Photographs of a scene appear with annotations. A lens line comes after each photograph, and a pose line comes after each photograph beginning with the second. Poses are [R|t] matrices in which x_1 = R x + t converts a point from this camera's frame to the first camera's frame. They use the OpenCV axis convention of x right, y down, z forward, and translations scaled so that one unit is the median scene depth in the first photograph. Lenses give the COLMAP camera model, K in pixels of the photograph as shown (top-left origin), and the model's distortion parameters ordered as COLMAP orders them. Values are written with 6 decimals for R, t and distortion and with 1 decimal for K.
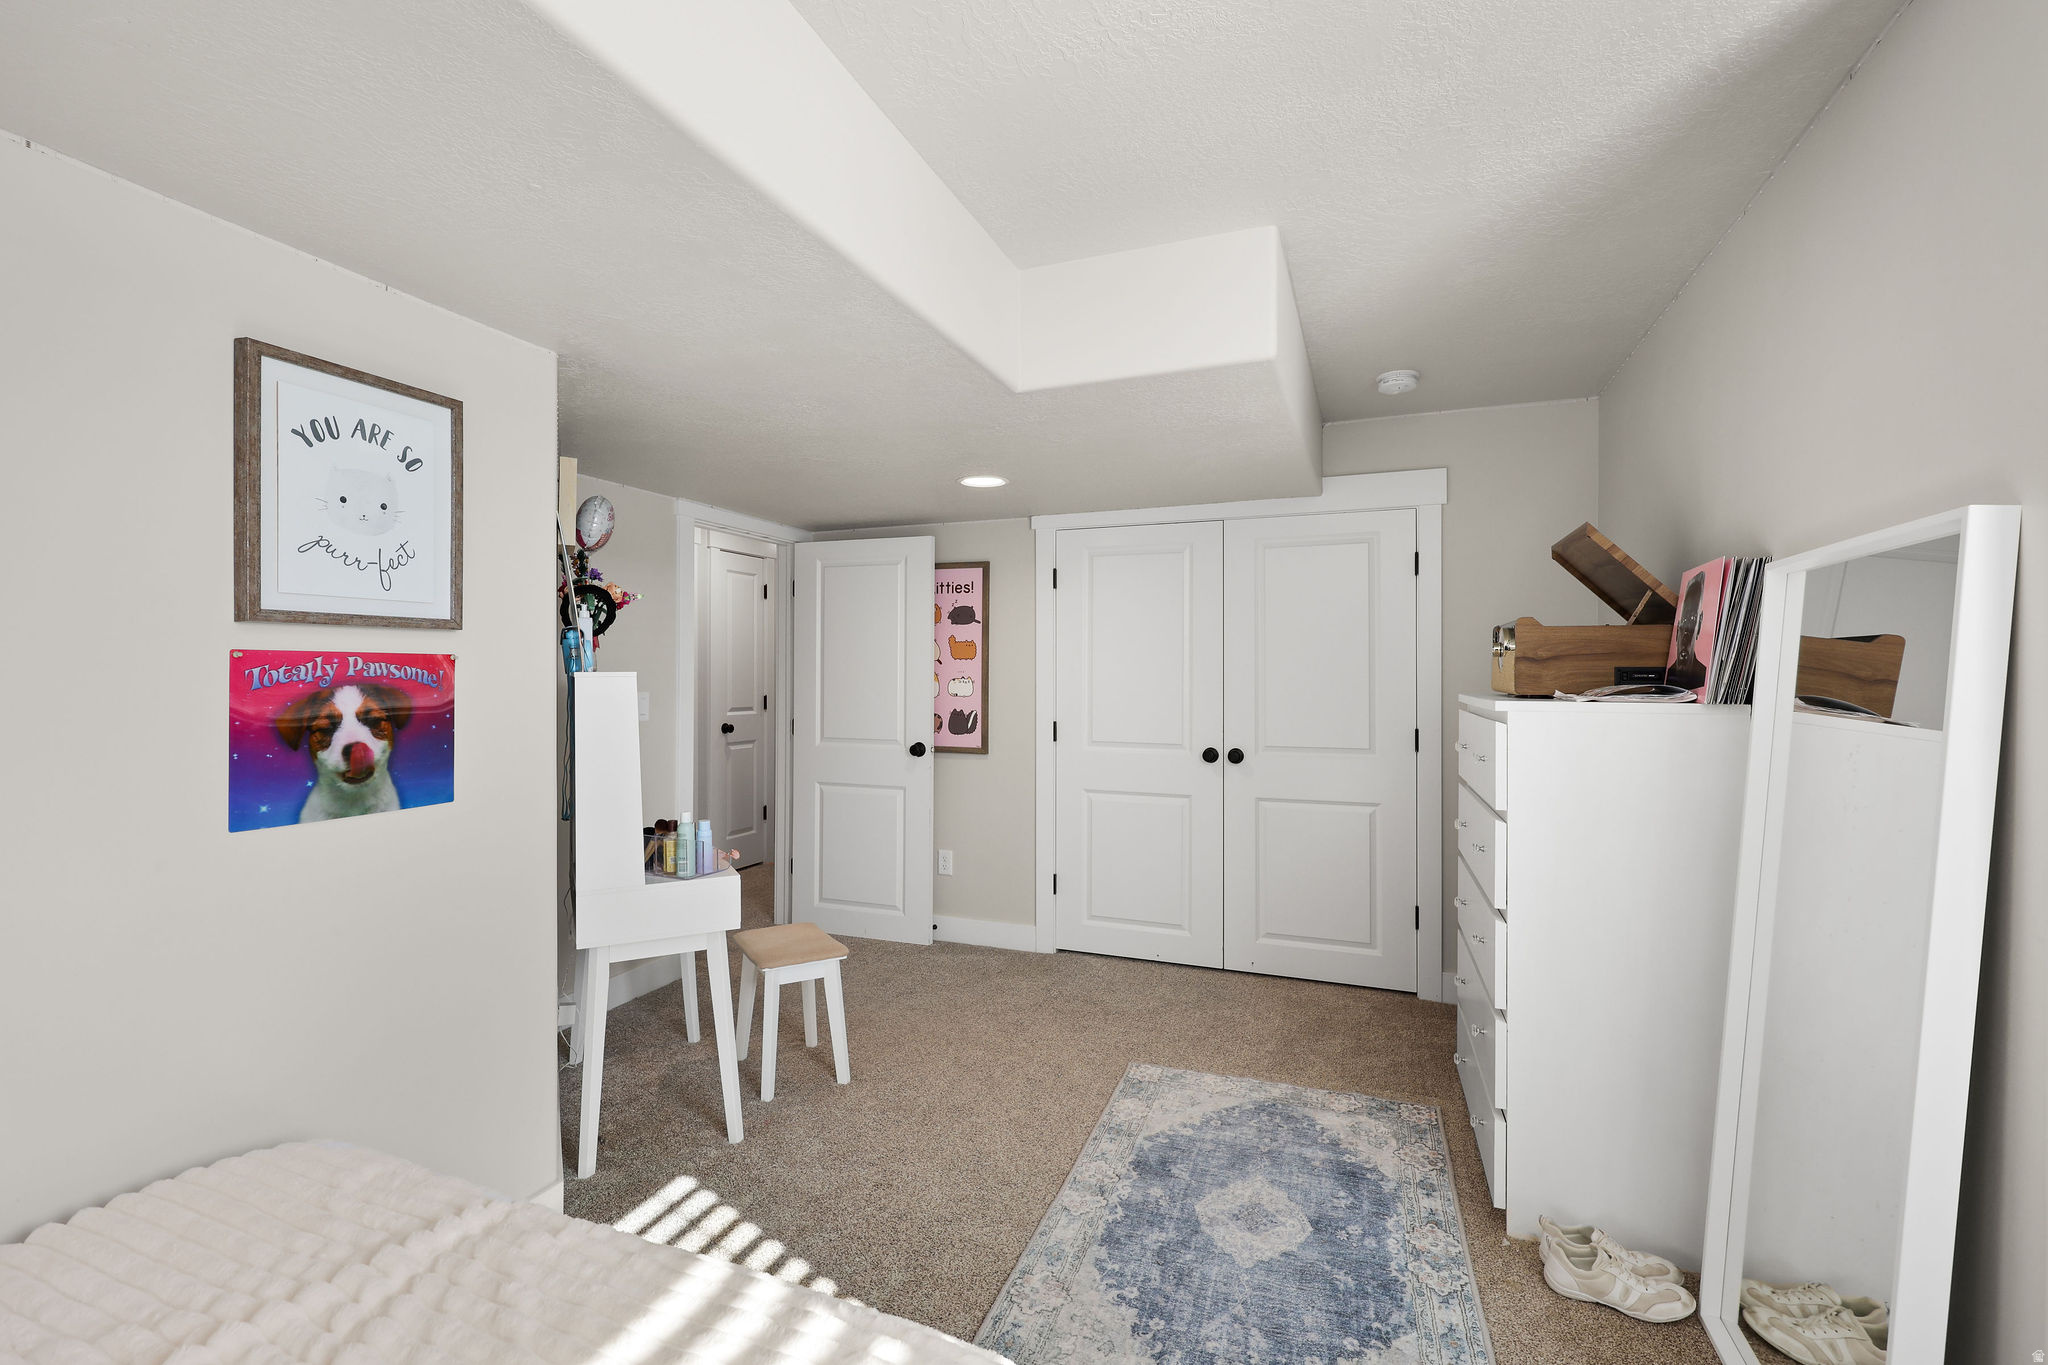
lens RADIAL K [[942.7, 0, 1016.8], [0, 942.7, 675.1], [0, 0, 1]] dist [0.004233, -0.001757]
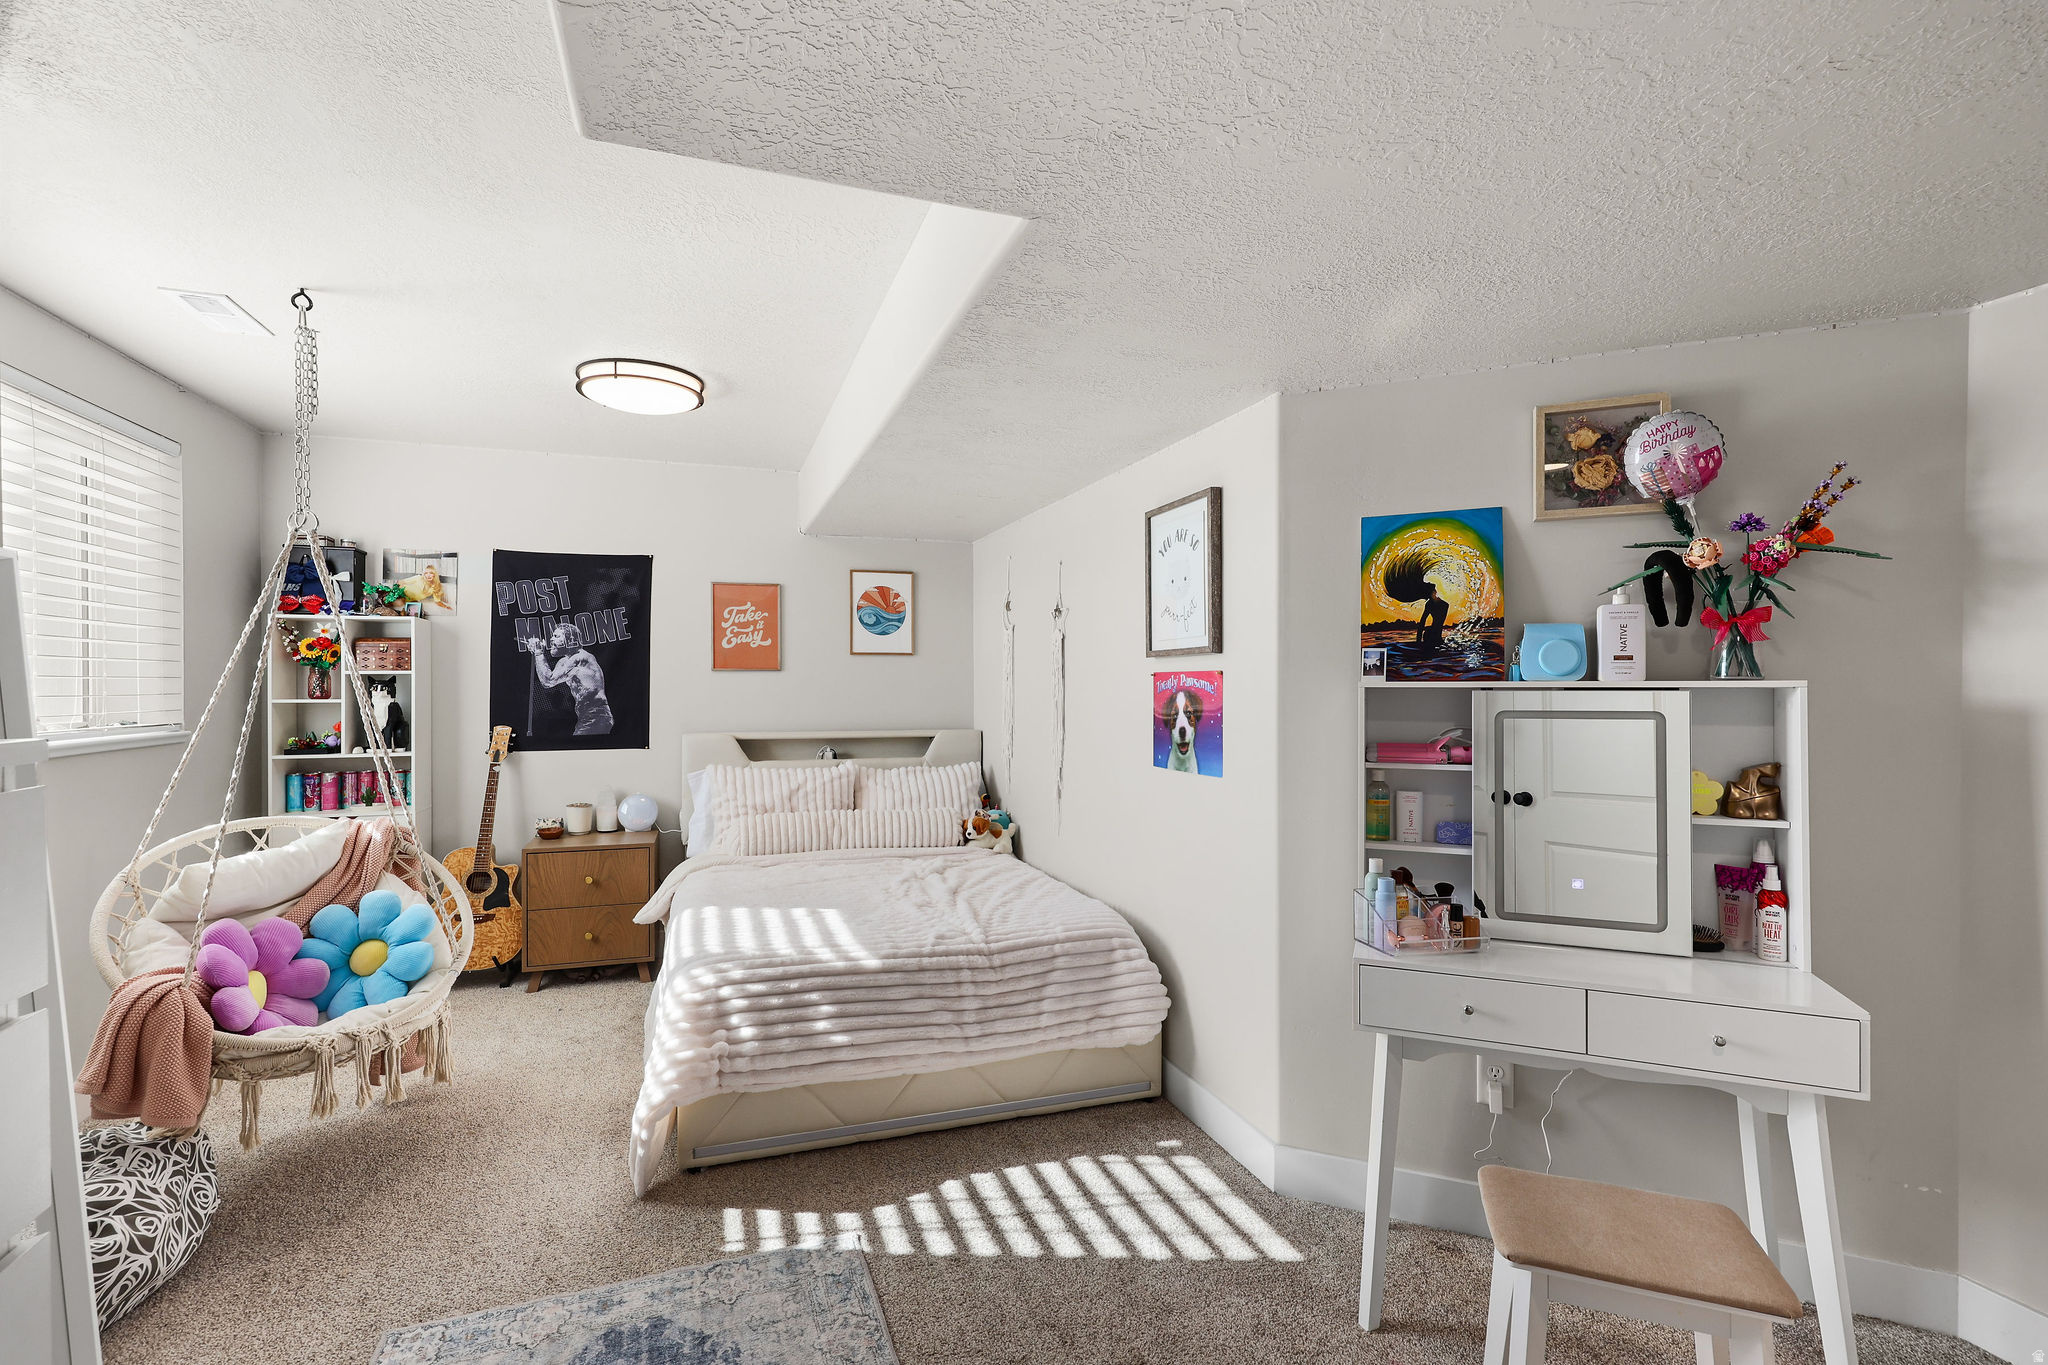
lens RADIAL K [[942.7, 0, 1014.8], [0, 942.7, 691.3], [0, 0, 1]] dist [0.004233, -0.001757]
pose [[-0.772934, 0.005295, -0.634464, 0.548926], [0.000411, 0.999969, 0.007844, -0.003350], [0.634486, 0.005802, -0.772912, 2.039227]]
